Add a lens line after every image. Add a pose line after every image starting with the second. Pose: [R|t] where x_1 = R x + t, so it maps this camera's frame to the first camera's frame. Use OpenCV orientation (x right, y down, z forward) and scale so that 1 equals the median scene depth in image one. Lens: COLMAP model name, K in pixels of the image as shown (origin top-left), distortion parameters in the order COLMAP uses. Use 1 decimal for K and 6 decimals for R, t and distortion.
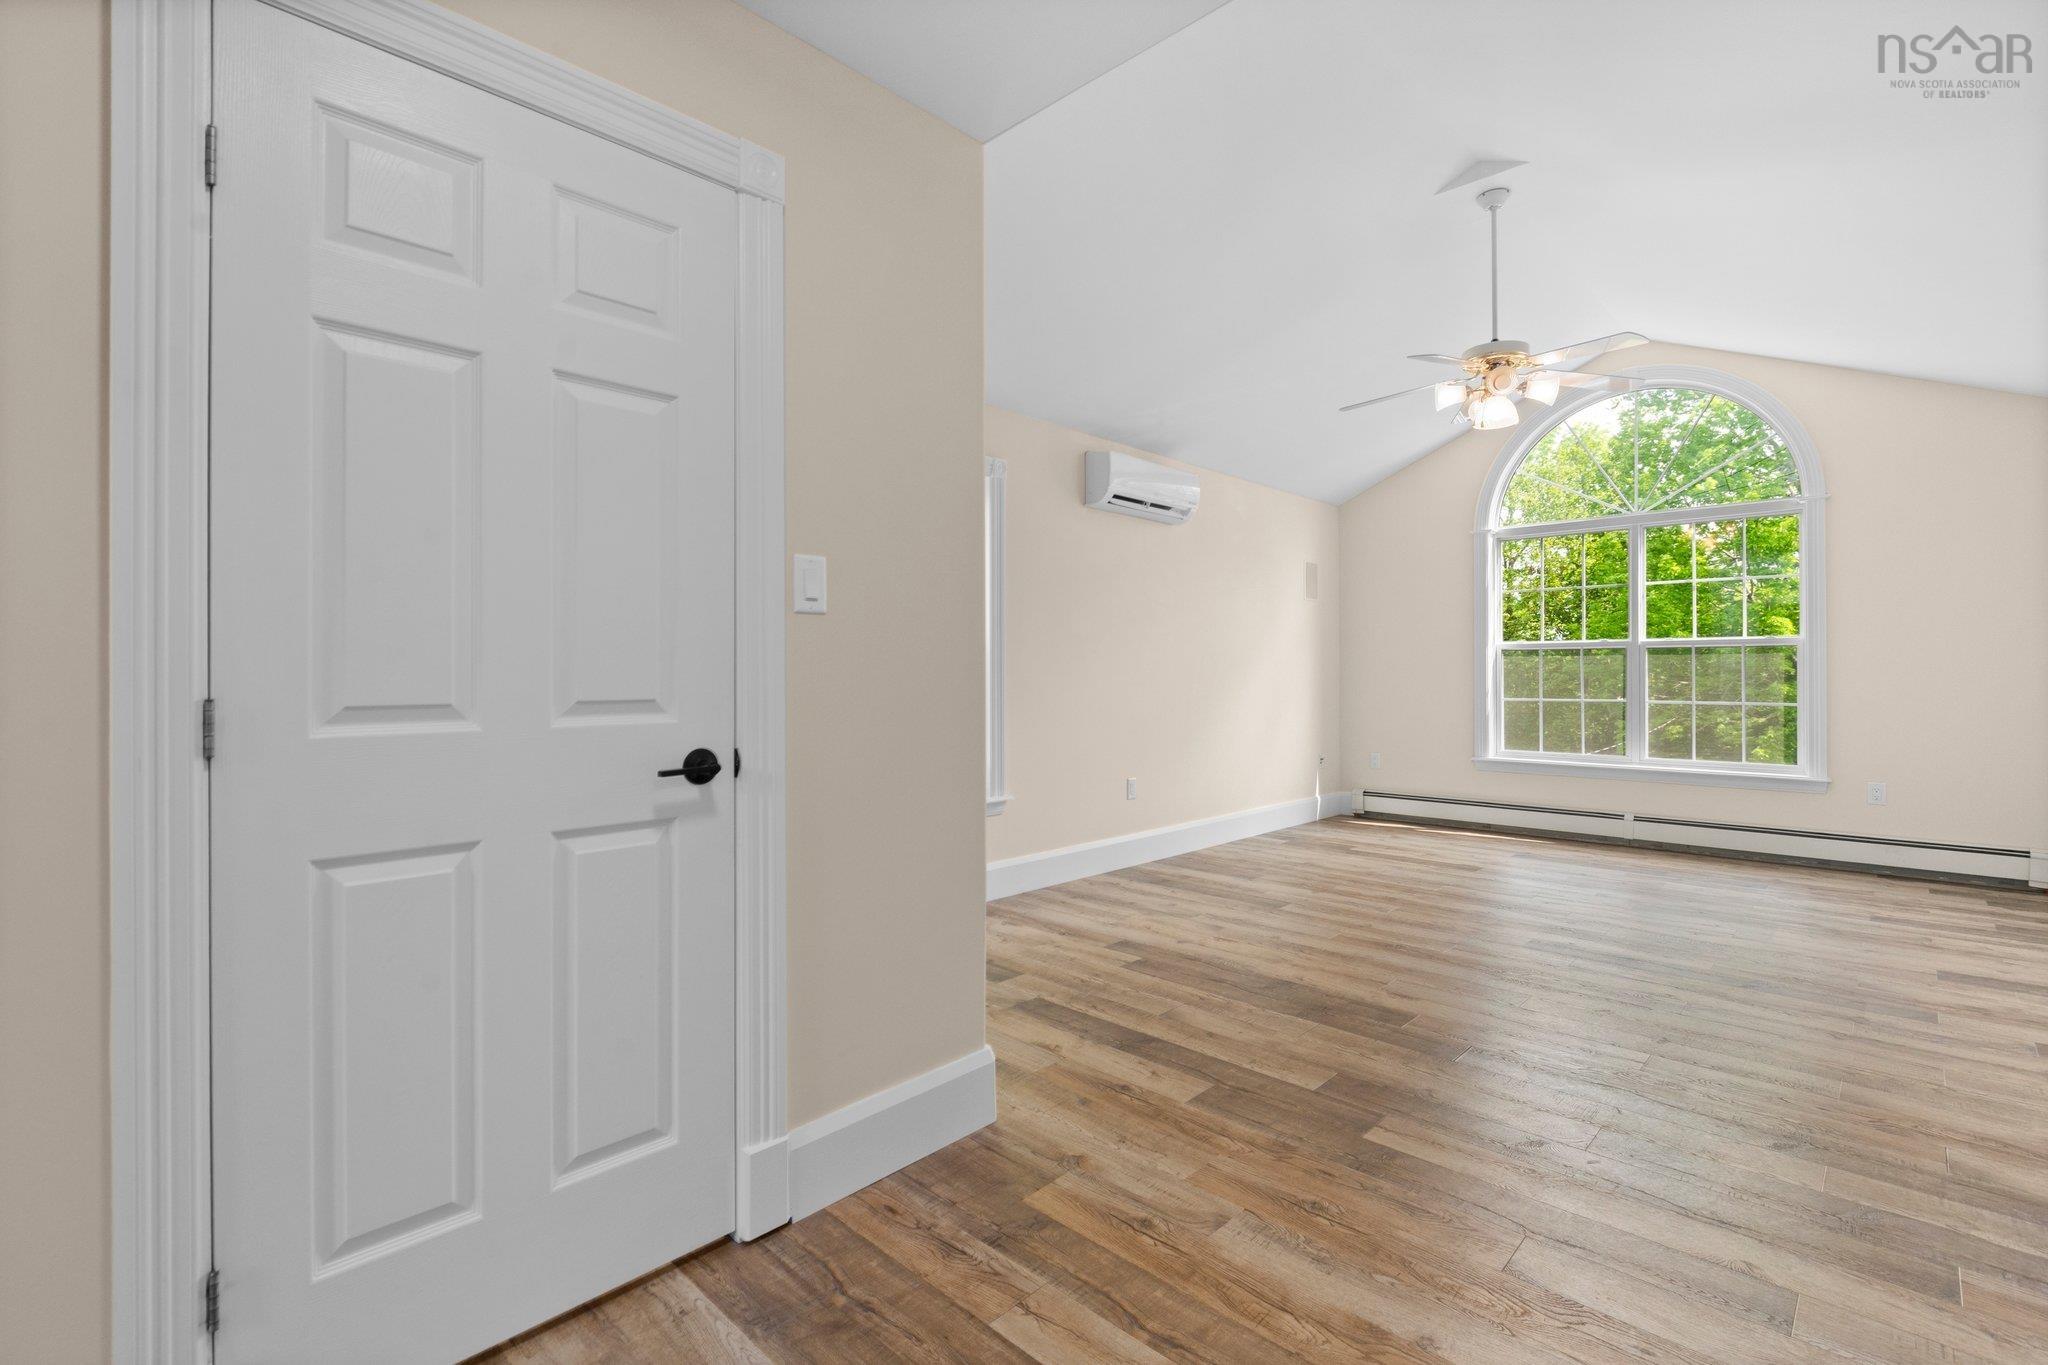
lens RADIAL K [[896.9, 0, 1016.4], [0, 896.9, 680.2], [0, 0, 1]] dist [0.005421, 0.000452]
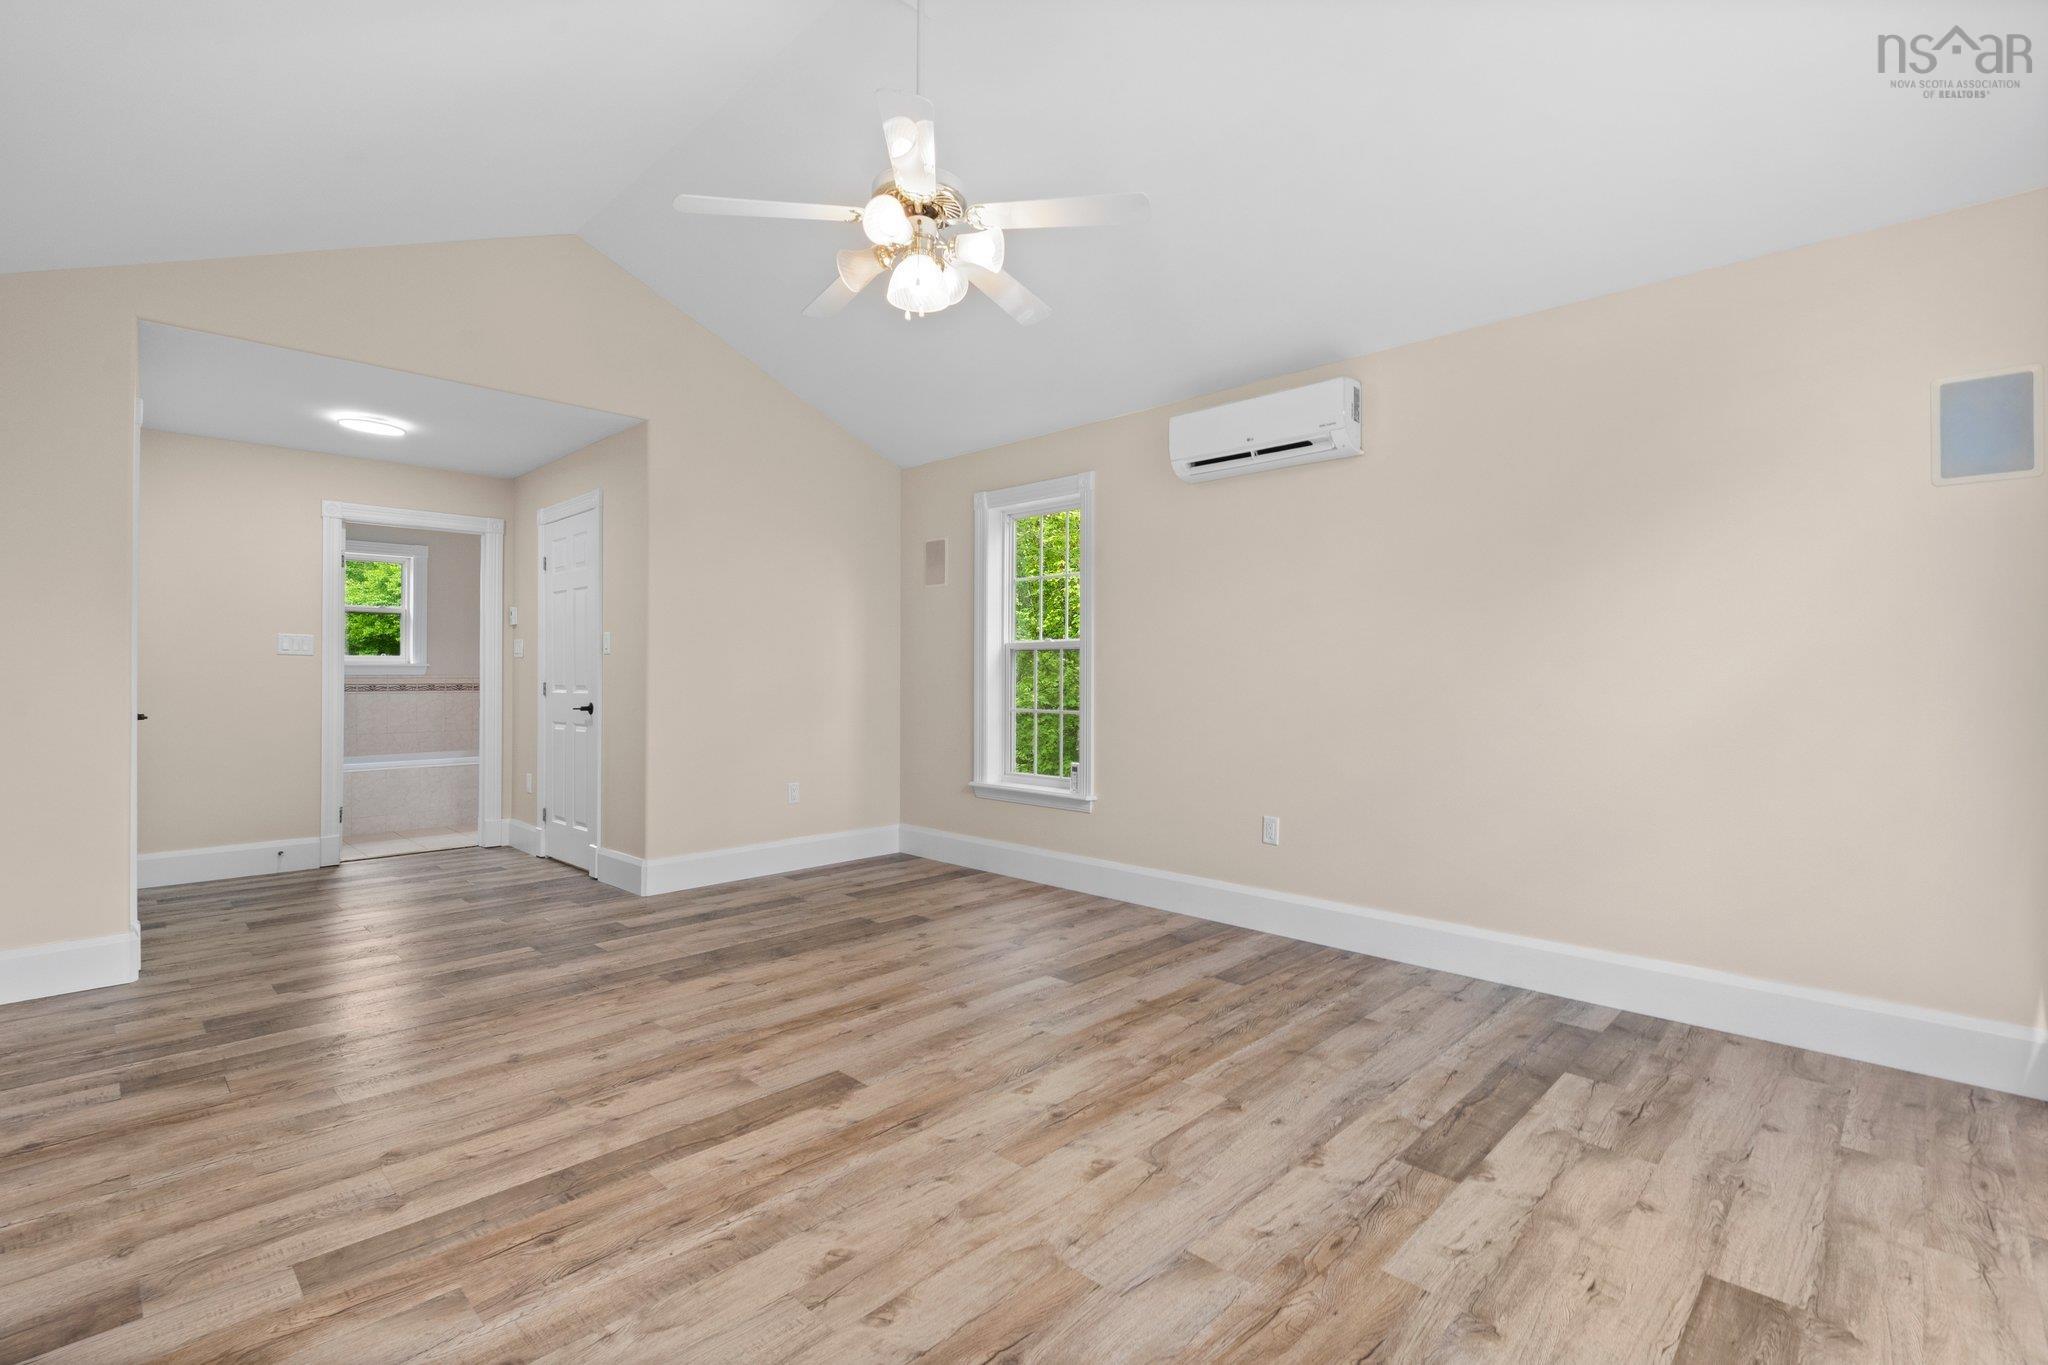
lens RADIAL K [[896.9, 0, 1016.5], [0, 896.9, 679.9], [0, 0, 1]] dist [0.005421, 0.000452]
pose [[0.017304, 0.000557, -0.999850, 1.573562], [0.000882, 0.999999, 0.000572, 0.003033], [0.999850, -0.000892, 0.017304, 1.422674]]
